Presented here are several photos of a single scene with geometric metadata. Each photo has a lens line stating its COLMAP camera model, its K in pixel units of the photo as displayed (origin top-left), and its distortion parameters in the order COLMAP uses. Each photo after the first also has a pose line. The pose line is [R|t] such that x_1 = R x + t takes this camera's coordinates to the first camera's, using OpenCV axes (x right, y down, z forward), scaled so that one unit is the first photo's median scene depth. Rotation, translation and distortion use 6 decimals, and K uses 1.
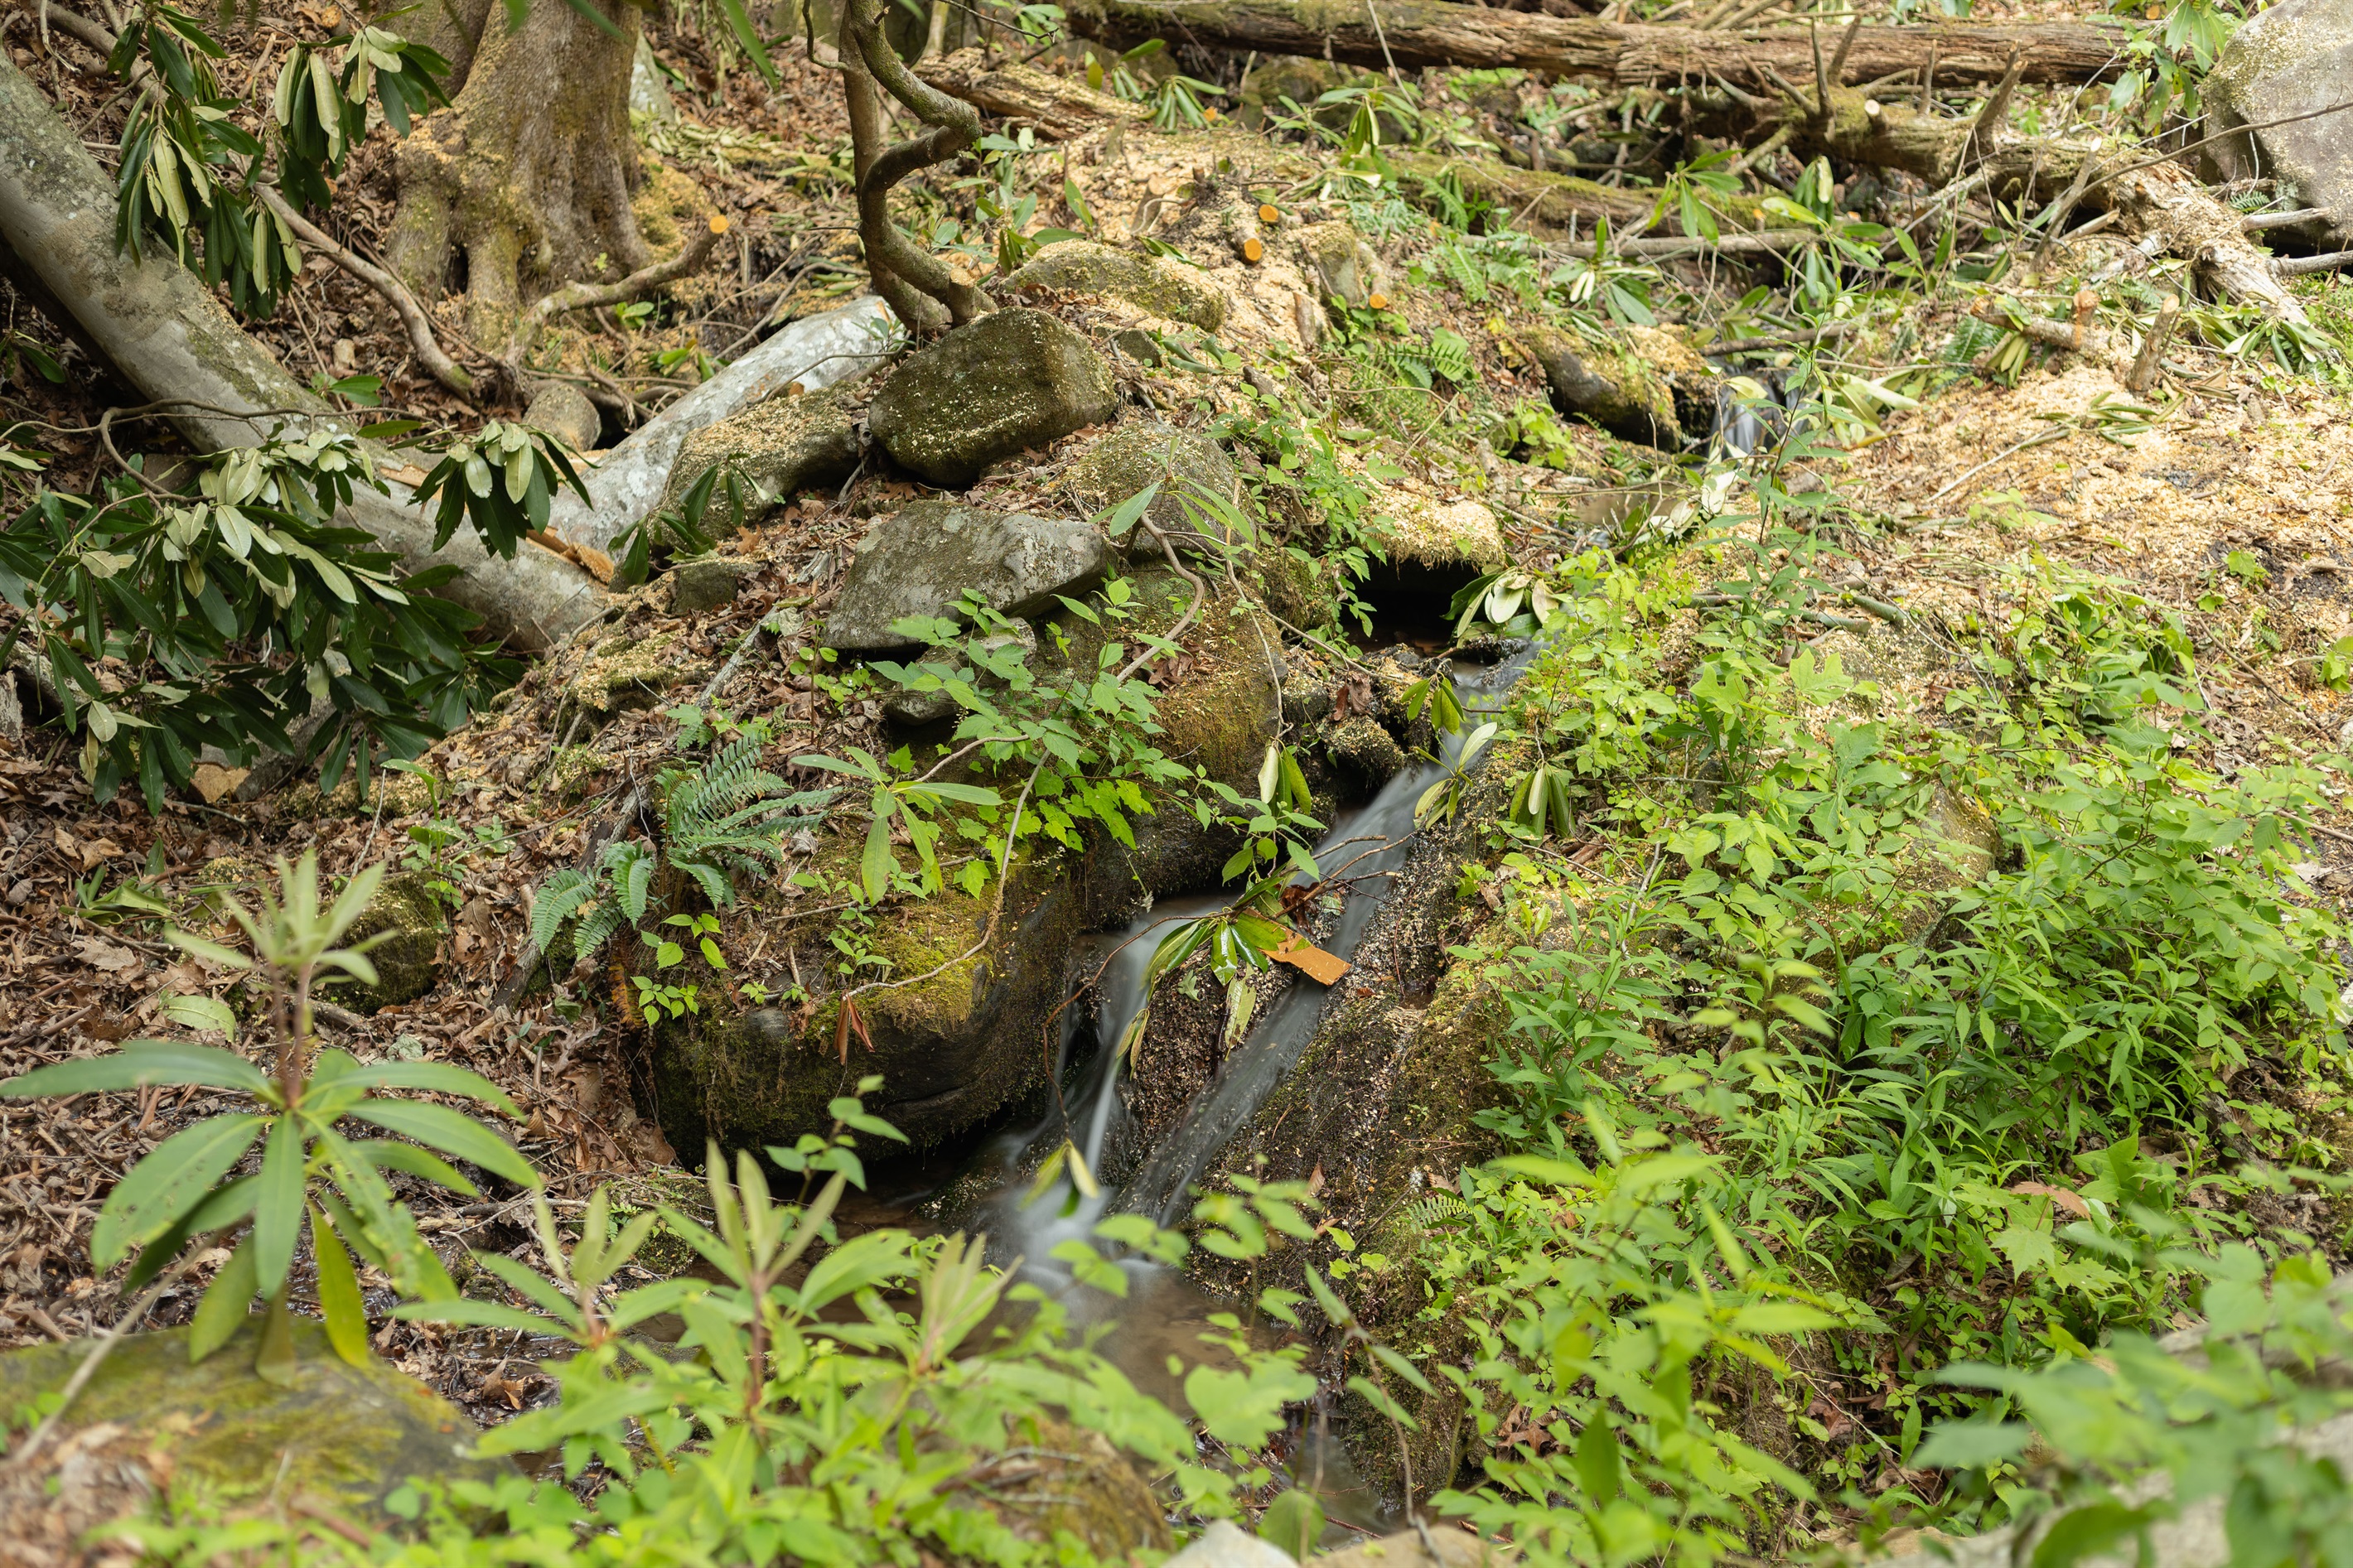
lens RADIAL K [[3407.9, 0, 1176.6], [0, 3407.9, 789.2], [0, 0, 1]] dist [0.016438, 0.000000]
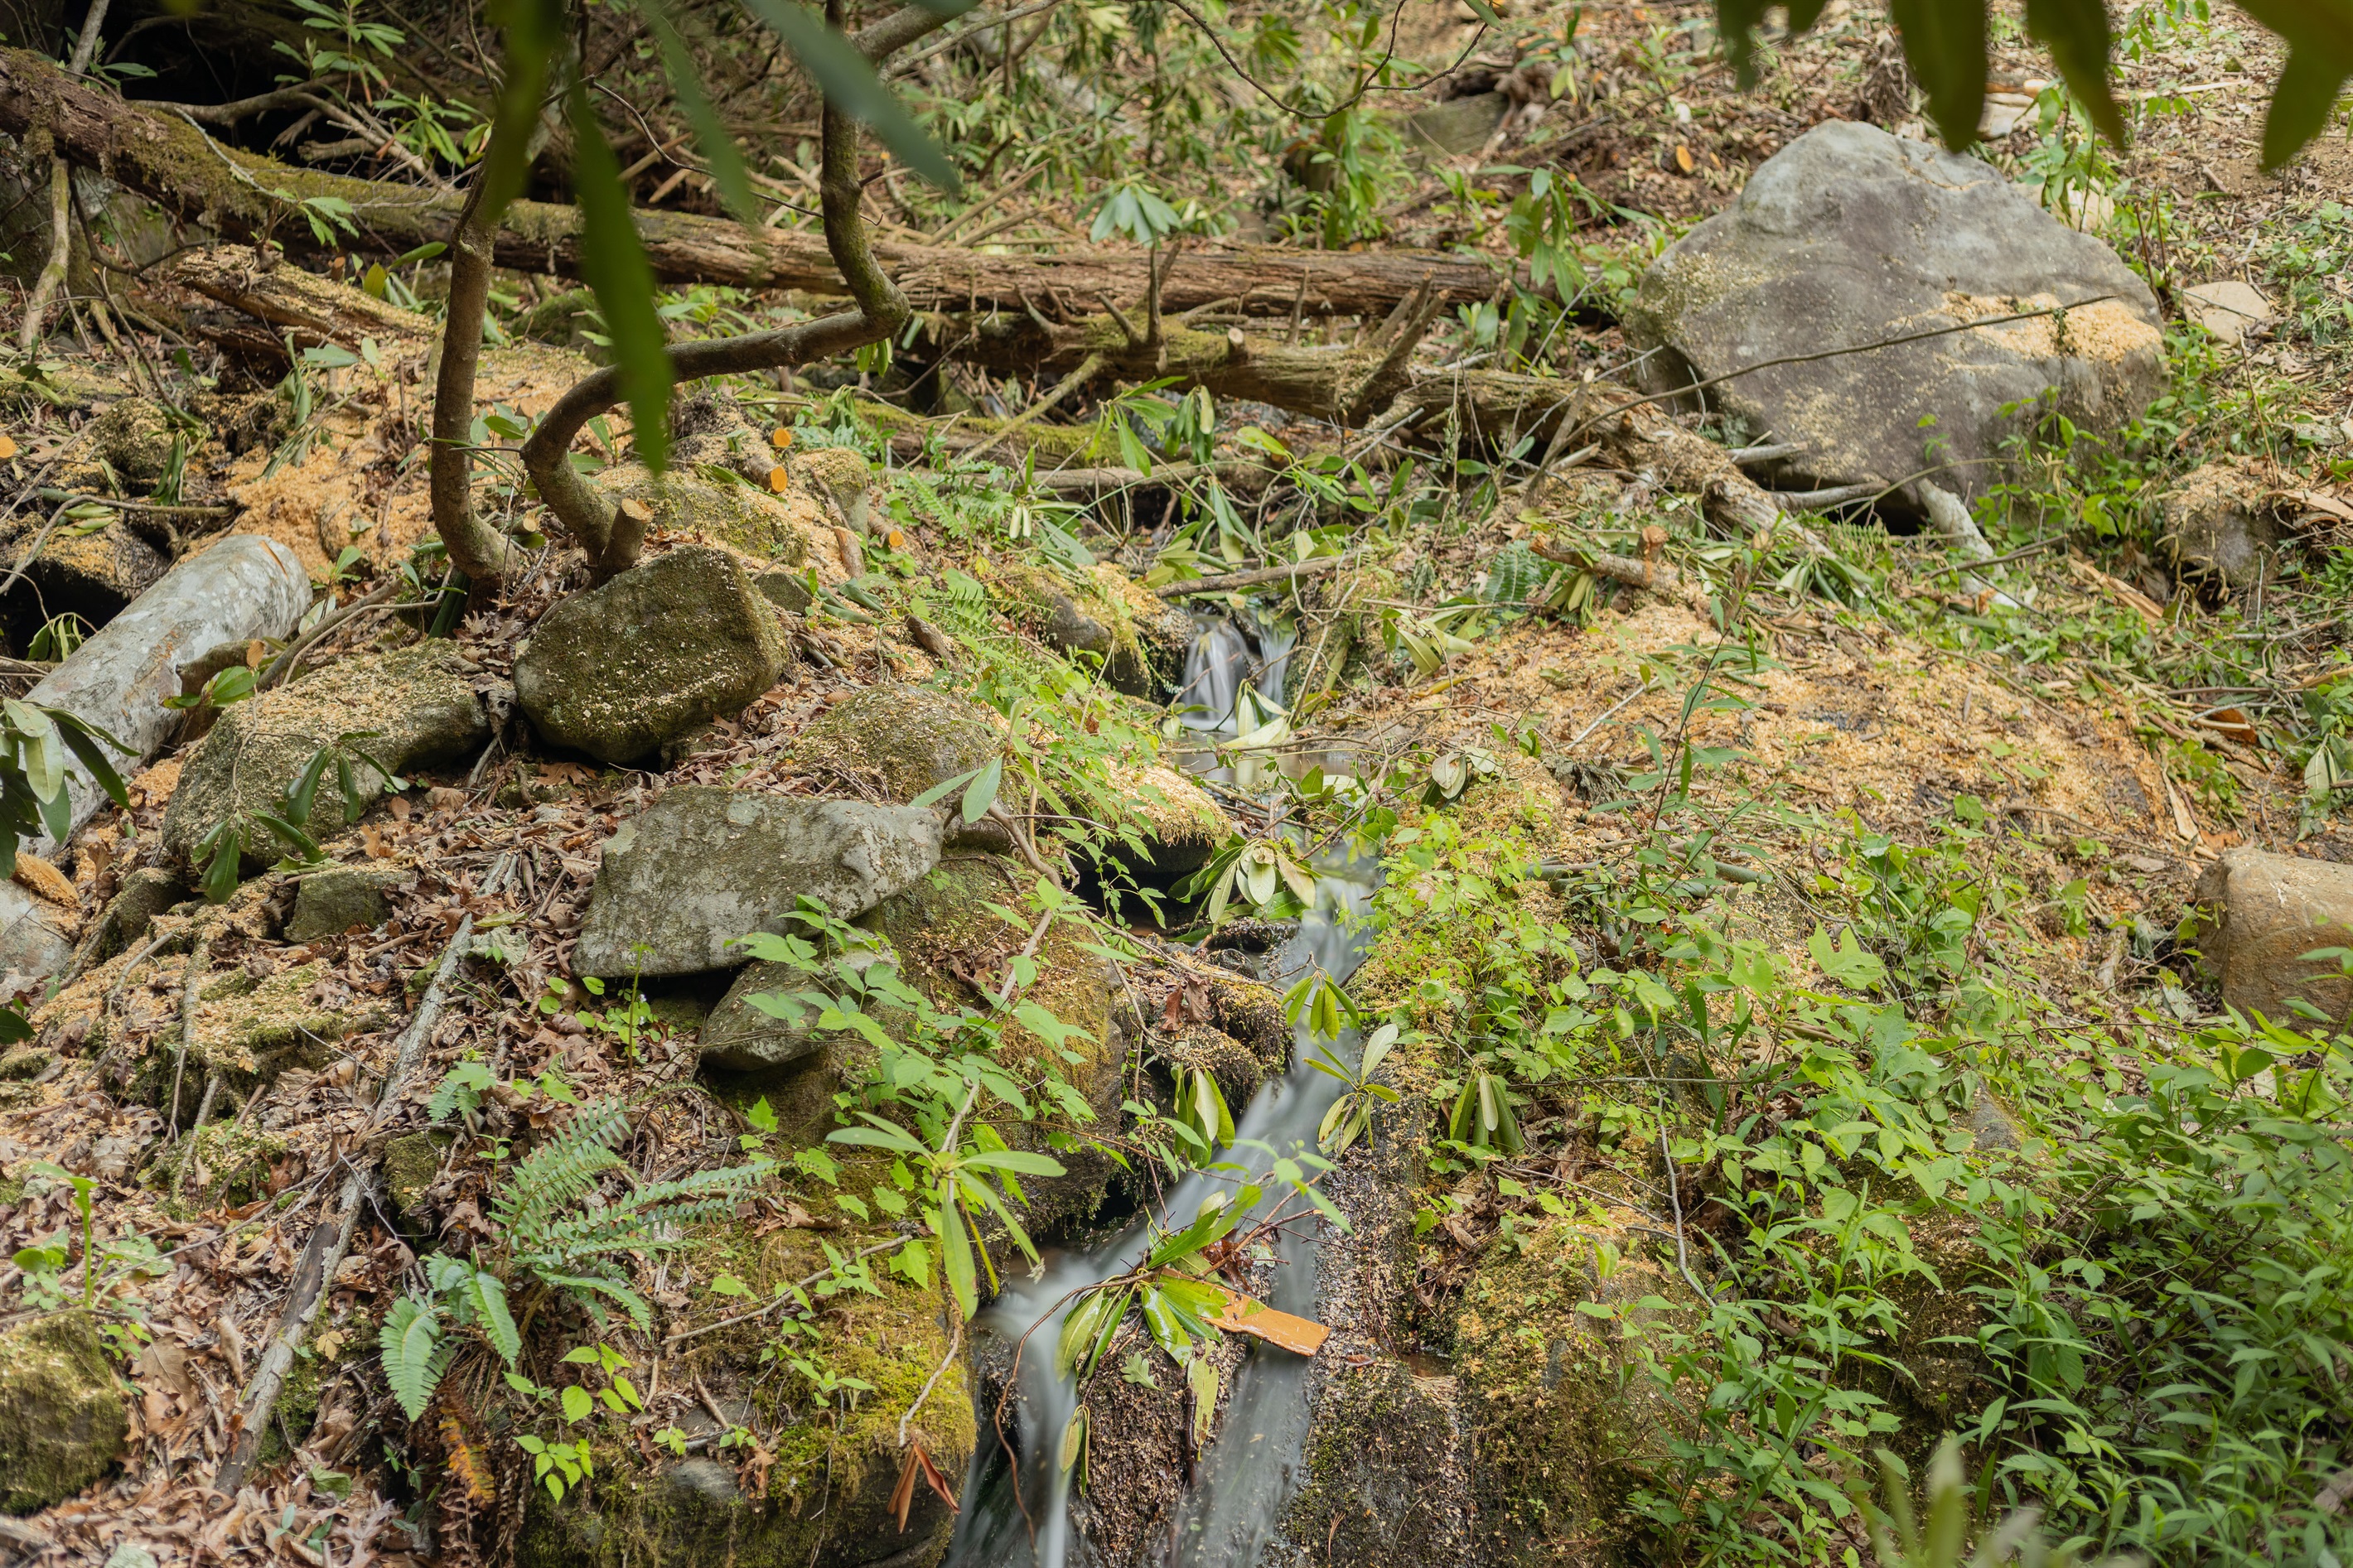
lens RADIAL K [[3407.9, 0, 1176.6], [0, 3407.9, 776.3], [0, 0, 1]] dist [0.016438, 0.000000]
pose [[0.922555, -0.030036, 0.384694, -0.250740], [0.058068, 0.996419, -0.061457, -0.028286], [-0.381470, 0.079036, 0.920996, 0.198499]]
